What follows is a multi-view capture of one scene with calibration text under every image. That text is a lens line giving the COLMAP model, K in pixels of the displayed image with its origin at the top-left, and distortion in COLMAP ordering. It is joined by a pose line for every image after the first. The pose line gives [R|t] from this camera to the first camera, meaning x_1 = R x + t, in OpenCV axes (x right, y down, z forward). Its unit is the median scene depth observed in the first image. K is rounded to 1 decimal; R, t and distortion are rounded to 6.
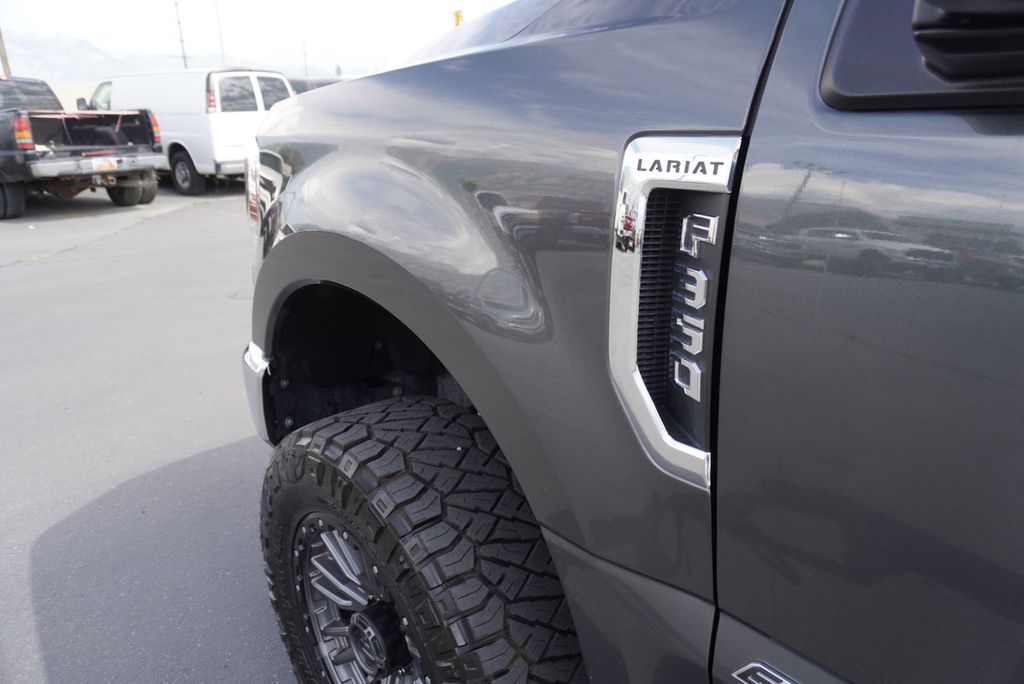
lens RADIAL K [[685.3, 0, 508.3], [0, 685.3, 346.9], [0, 0, 1]] dist [-0.009565, 0.002631]
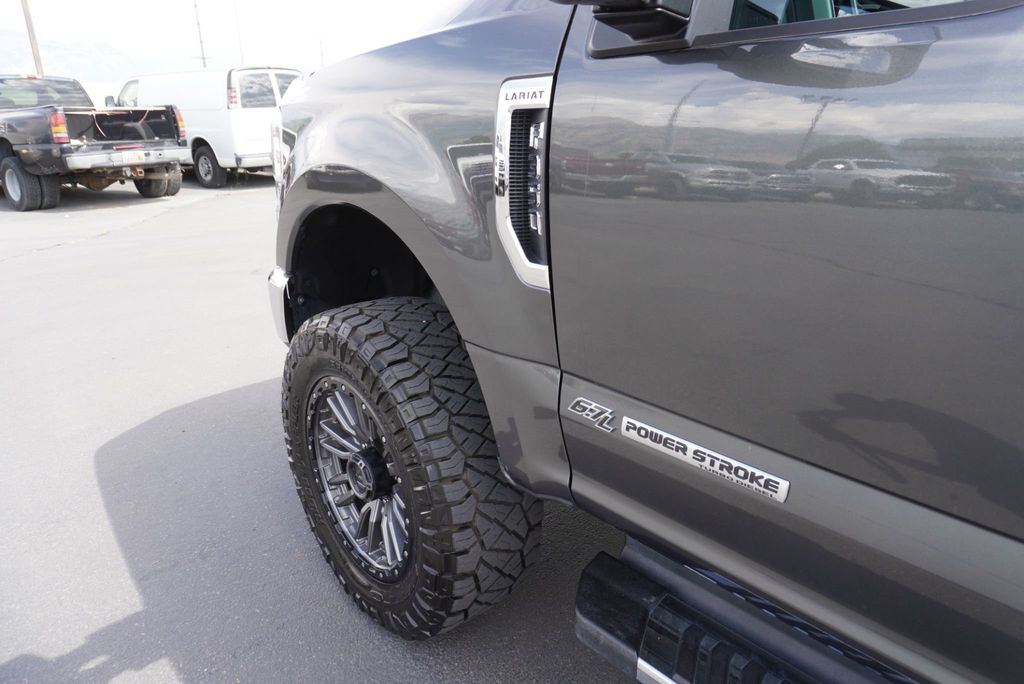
lens RADIAL K [[690.2, 0, 492.5], [0, 690.2, 342.5], [0, 0, 1]] dist [-0.007885, 0.004695]
pose [[0.998941, 0.003973, -0.045840, 0.085156], [-0.004043, 0.999991, -0.001422, 0.124841], [0.045834, 0.001605, 0.998948, -0.256396]]
